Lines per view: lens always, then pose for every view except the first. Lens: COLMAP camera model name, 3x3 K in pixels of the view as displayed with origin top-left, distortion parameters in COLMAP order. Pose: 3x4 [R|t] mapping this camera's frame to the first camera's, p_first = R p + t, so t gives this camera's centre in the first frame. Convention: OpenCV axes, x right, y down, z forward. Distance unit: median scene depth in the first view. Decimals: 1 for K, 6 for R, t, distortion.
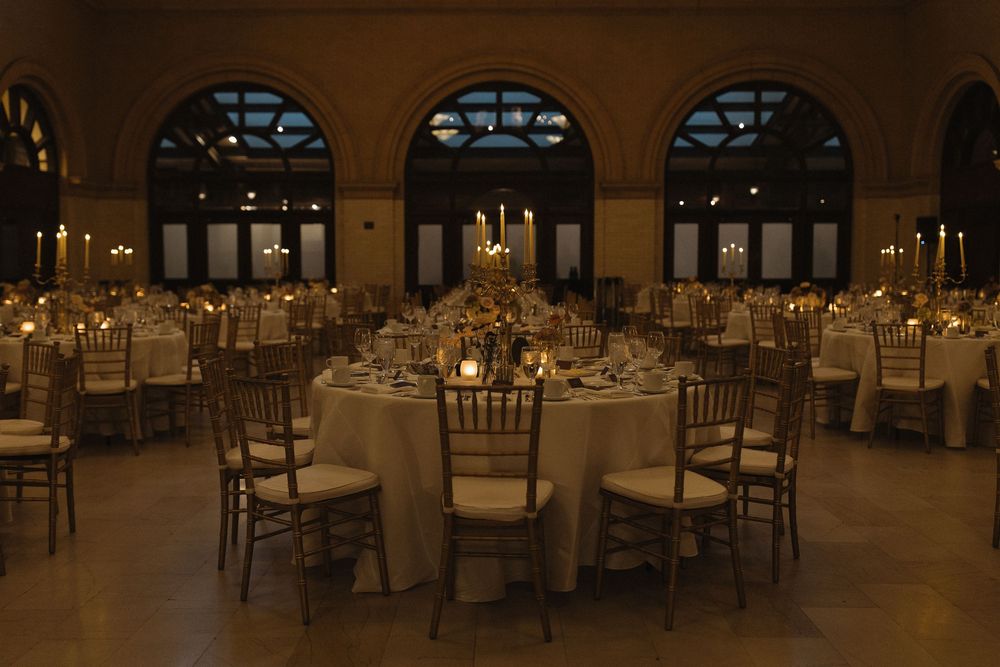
lens RADIAL K [[1115.0, 0, 501.8], [0, 1115.0, 332.9], [0, 0, 1]] dist [0.023304, 0.000000]
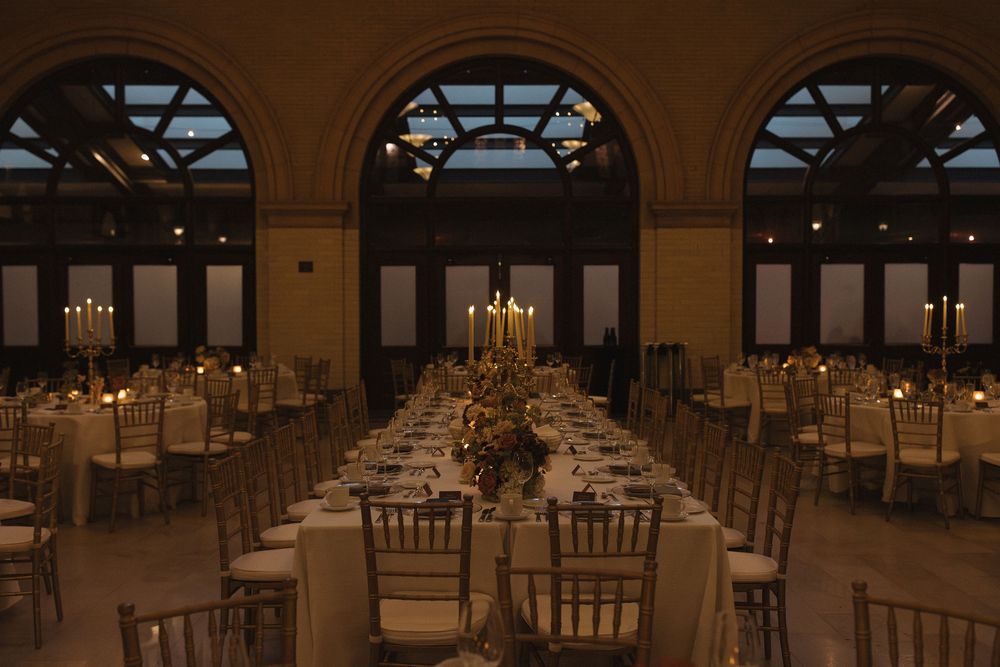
lens RADIAL K [[1076.9, 0, 497.6], [0, 1076.9, 337.1], [0, 0, 1]] dist [0.024414, 0.000000]
pose [[0.999462, -0.001836, 0.032732, -0.025232], [0.003014, 0.999348, -0.035969, -0.030486], [-0.032645, 0.036048, 0.998817, 0.351129]]
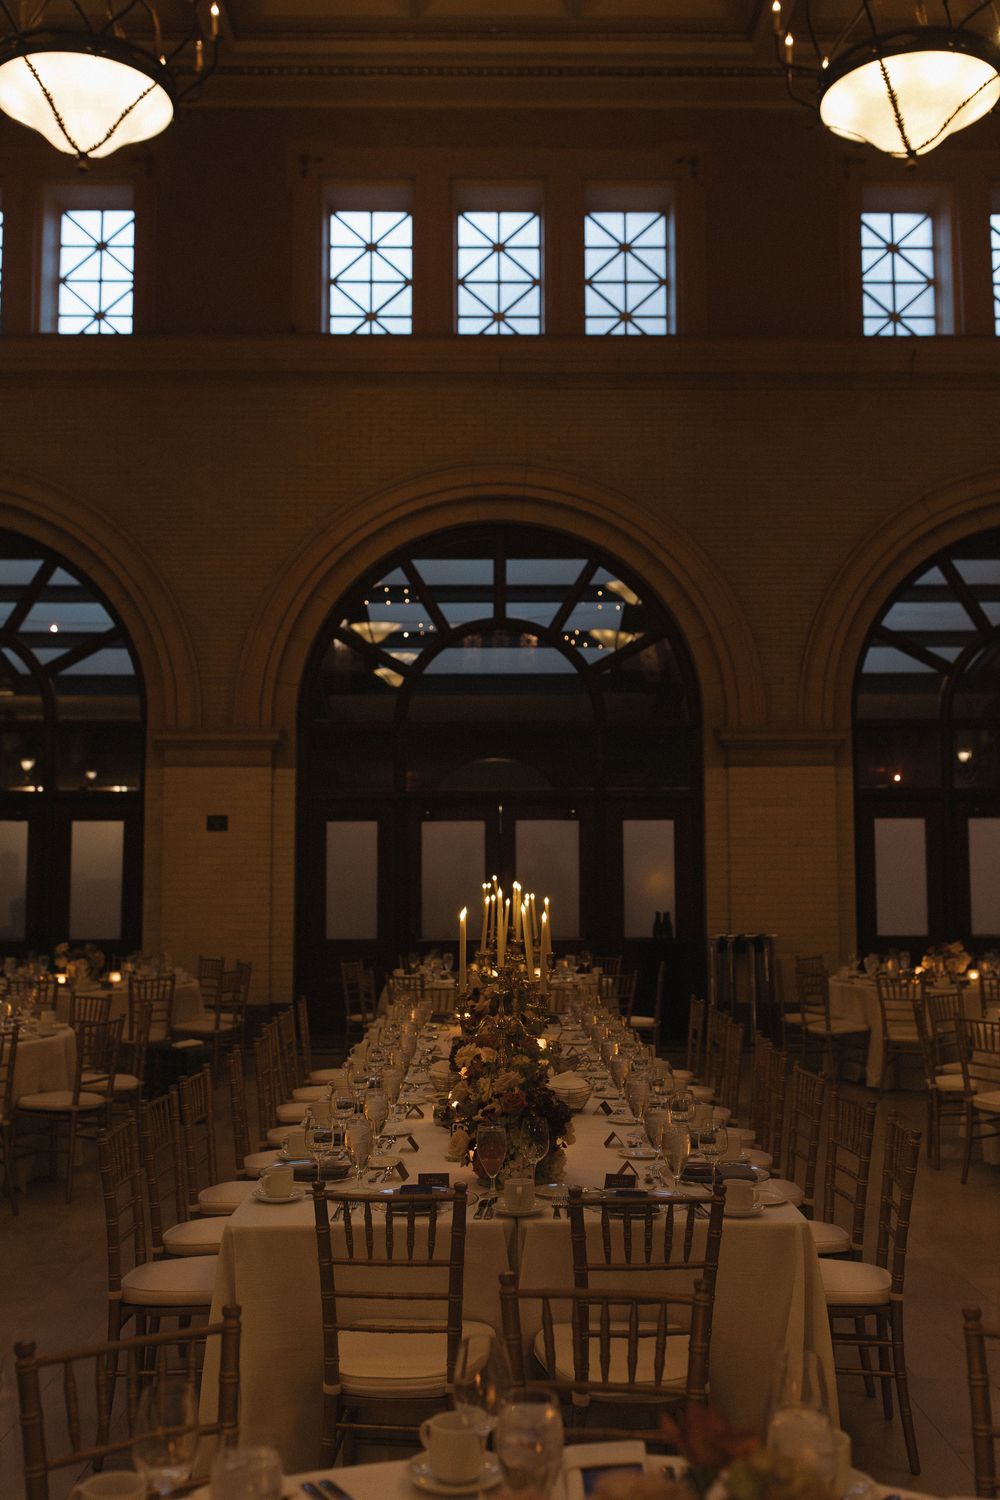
lens RADIAL K [[1582.8, 0, 506.7], [0, 1582.8, 724.7], [0, 0, 1]] dist [0.017699, 0.000000]
pose [[0.999248, 0.001372, 0.038745, -0.025500], [0.004835, 0.987161, -0.159656, -0.031647], [-0.038466, 0.159723, 0.986412, 0.346028]]
